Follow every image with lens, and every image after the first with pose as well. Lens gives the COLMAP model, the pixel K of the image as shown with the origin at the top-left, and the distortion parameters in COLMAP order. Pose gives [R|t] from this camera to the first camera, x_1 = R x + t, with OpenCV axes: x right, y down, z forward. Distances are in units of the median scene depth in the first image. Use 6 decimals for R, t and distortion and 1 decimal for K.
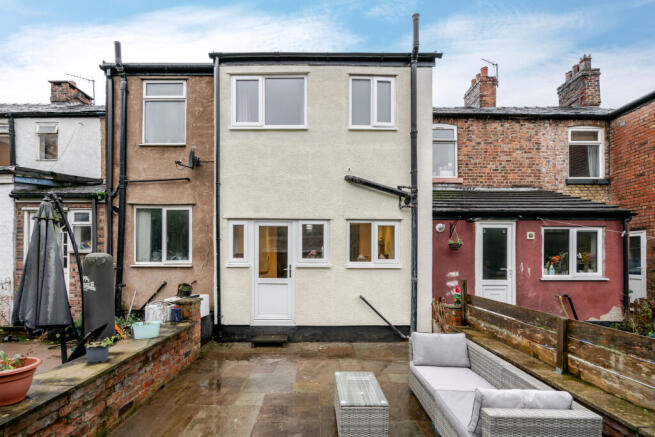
lens RADIAL K [[298.7, 0, 326.1], [0, 298.7, 251.4], [0, 0, 1]] dist [-0.005875, 0.002524]
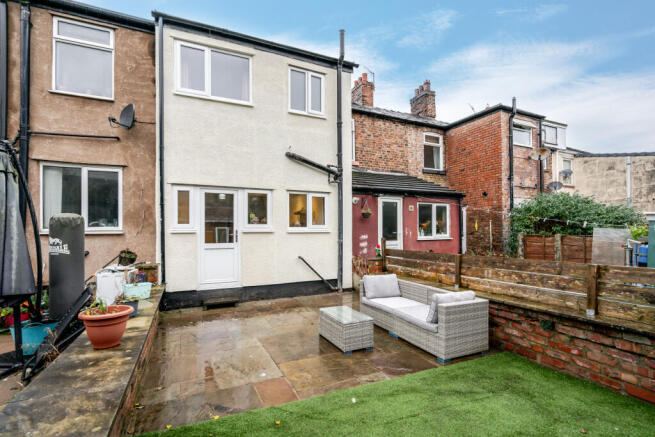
lens RADIAL K [[298.7, 0, 324.8], [0, 298.7, 221.9], [0, 0, 1]] dist [-0.005875, 0.002524]
pose [[0.907887, 0.003216, 0.419203, -0.278535], [0.001953, 0.999927, -0.011901, 0.028135], [-0.419211, 0.011624, 0.907814, -0.098451]]
